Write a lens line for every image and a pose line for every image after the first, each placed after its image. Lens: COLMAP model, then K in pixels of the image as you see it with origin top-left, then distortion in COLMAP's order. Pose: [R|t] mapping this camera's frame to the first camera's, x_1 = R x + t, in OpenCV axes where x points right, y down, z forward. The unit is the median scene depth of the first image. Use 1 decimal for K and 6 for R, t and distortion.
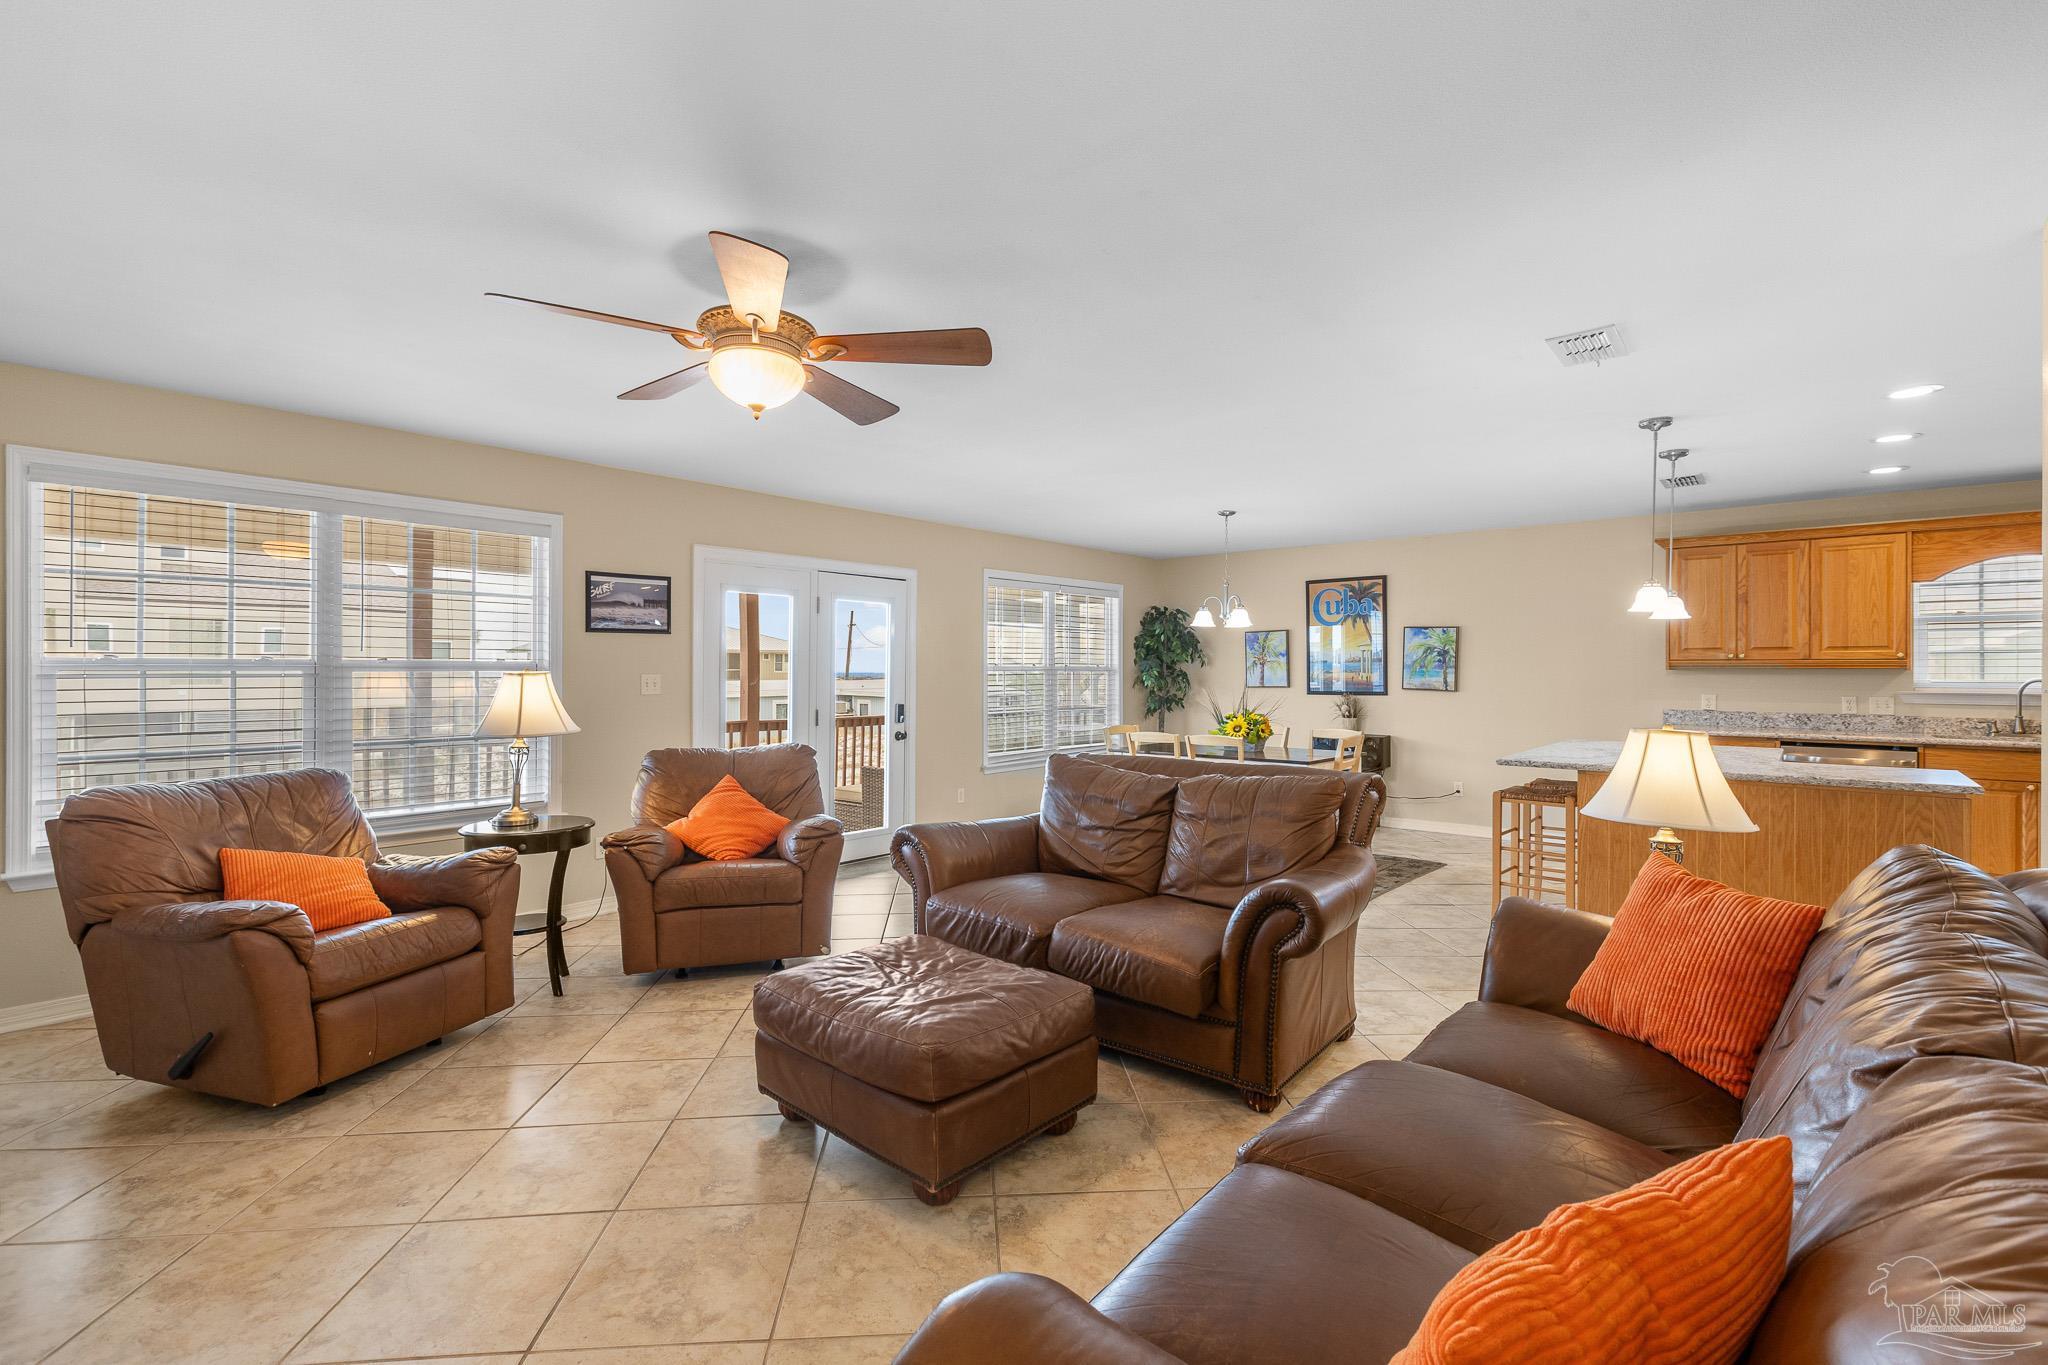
lens RADIAL K [[914.9, 0, 1025.6], [0, 914.9, 671.9], [0, 0, 1]] dist [-0.000170, -0.000199]
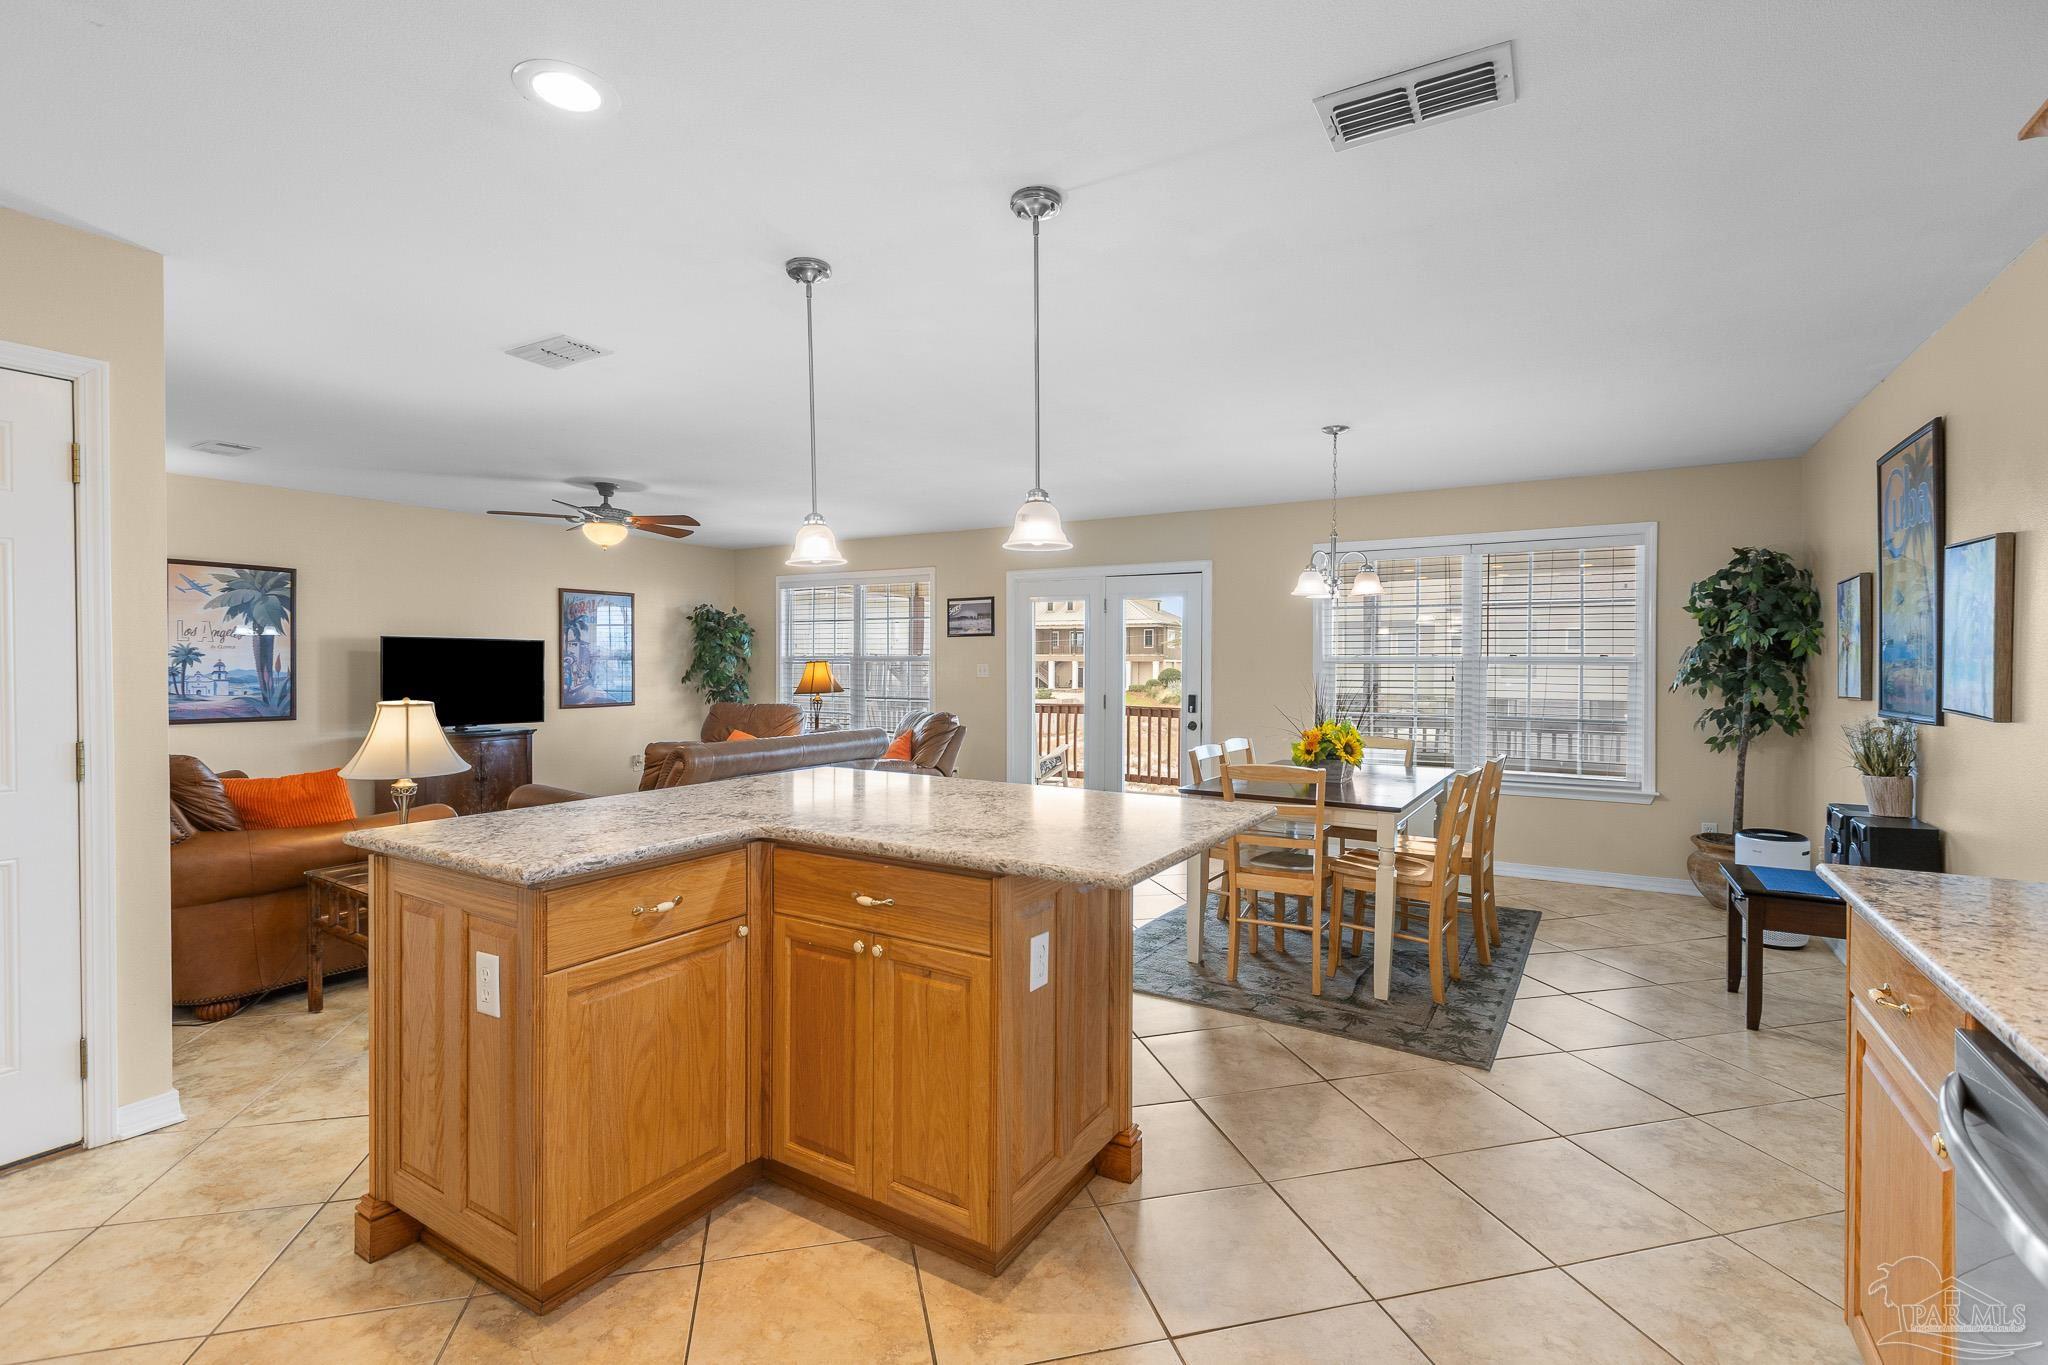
lens RADIAL K [[914.9, 0, 1031.9], [0, 914.9, 669.1], [0, 0, 1]] dist [-0.000170, -0.000199]
pose [[0.166776, 0.007943, -0.985963, 0.989216], [-0.005269, 0.999960, 0.007164, 0.000492], [0.985981, 0.004000, 0.166811, 0.766494]]
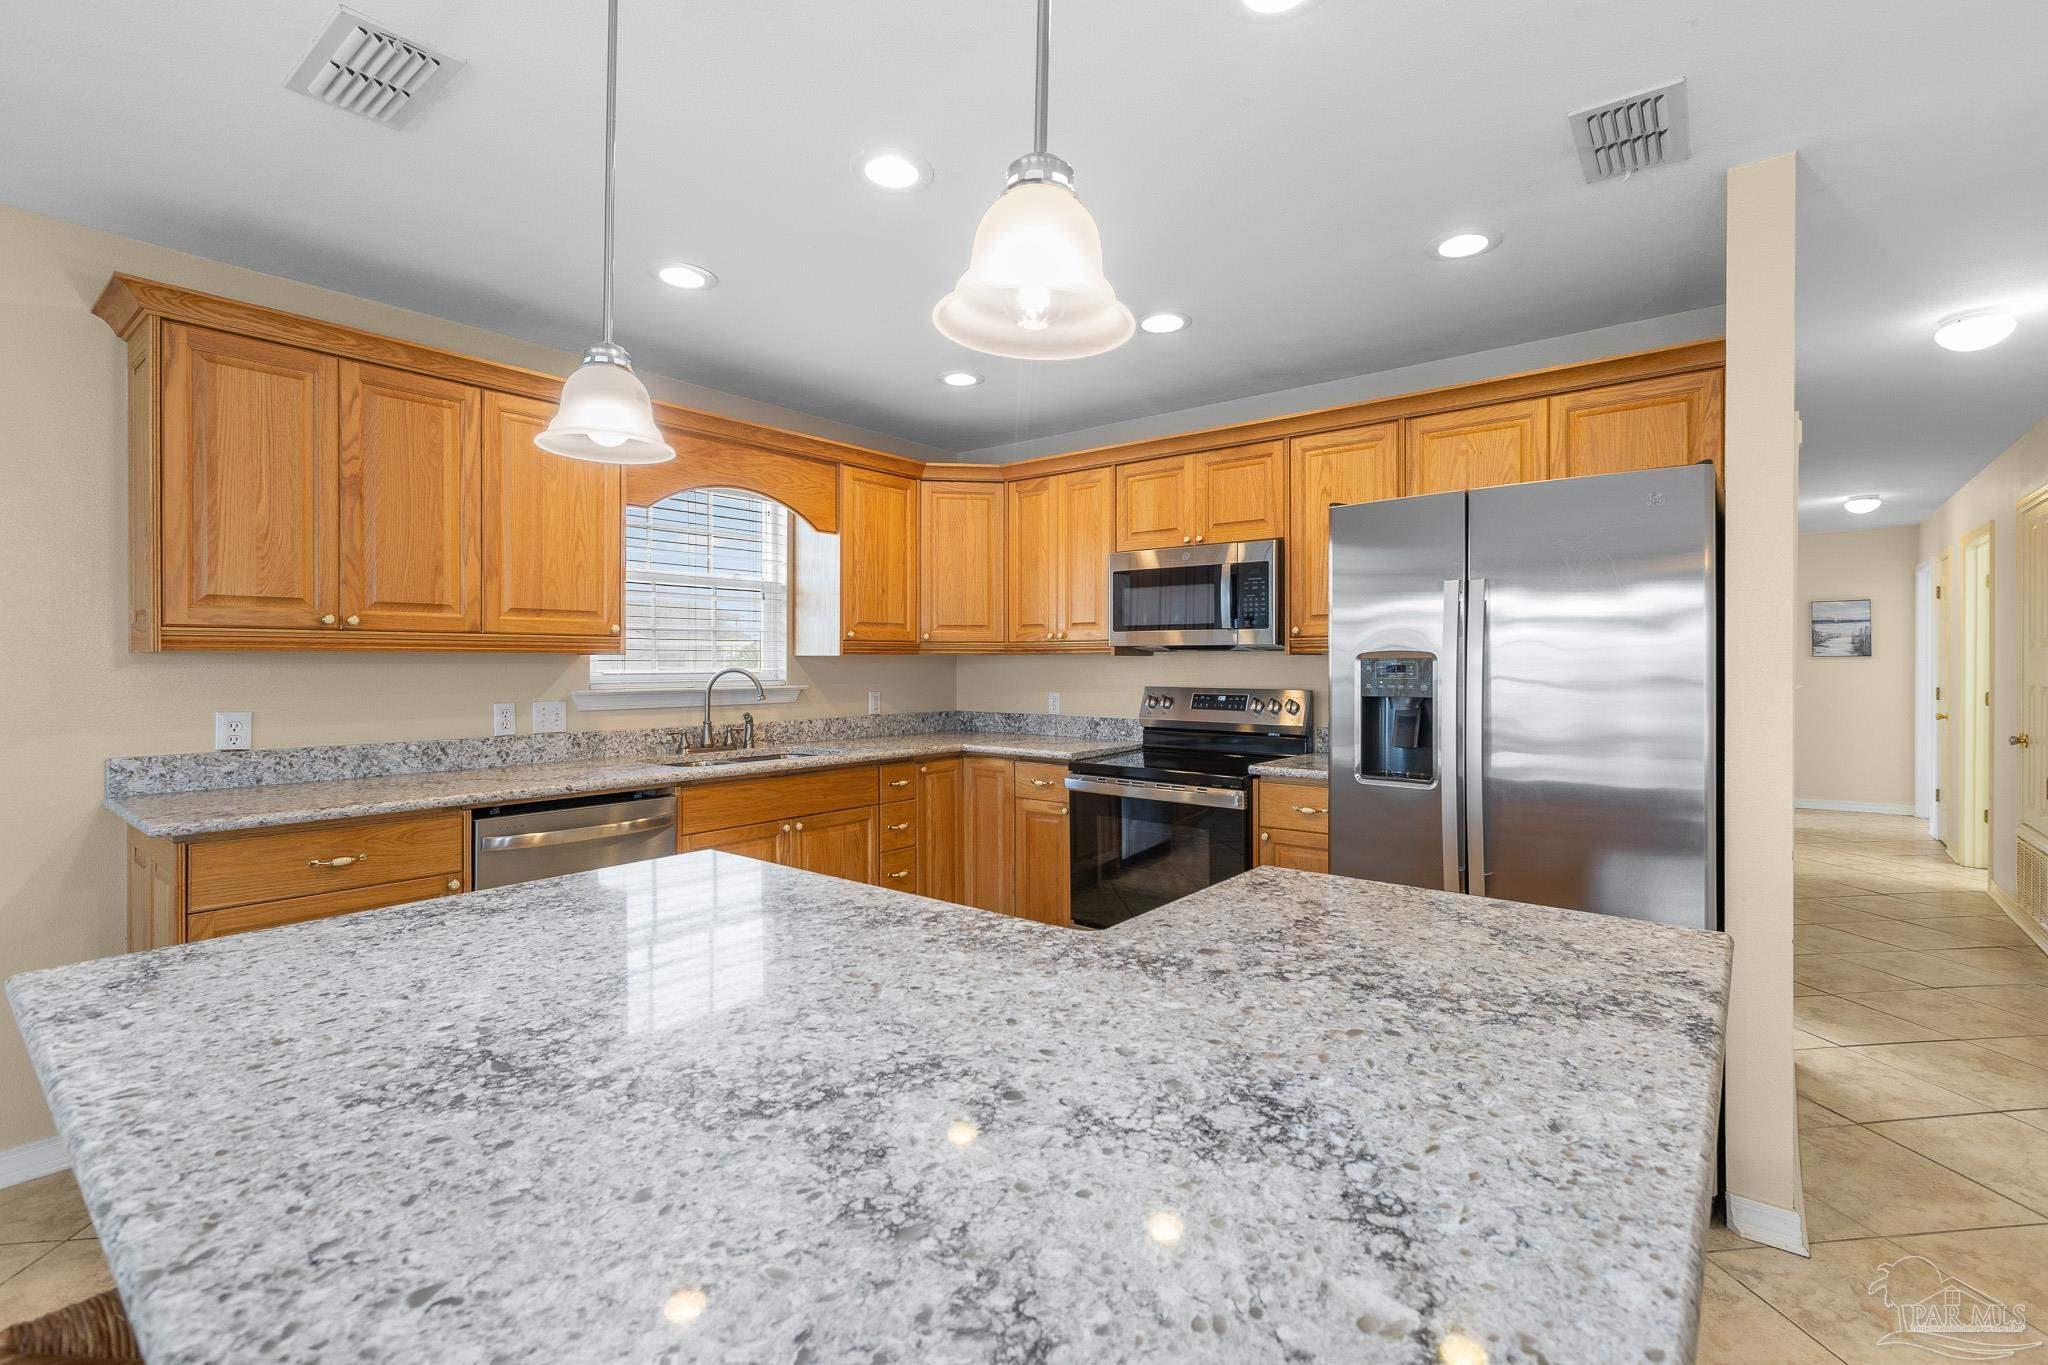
lens RADIAL K [[914.9, 0, 1037.2], [0, 914.9, 677.7], [0, 0, 1]] dist [-0.000170, -0.000199]
pose [[-0.033227, -0.019447, 0.999259, 0.362861], [0.001939, 0.999808, 0.019522, 0.001664], [-0.999446, 0.002586, -0.033183, 0.735541]]
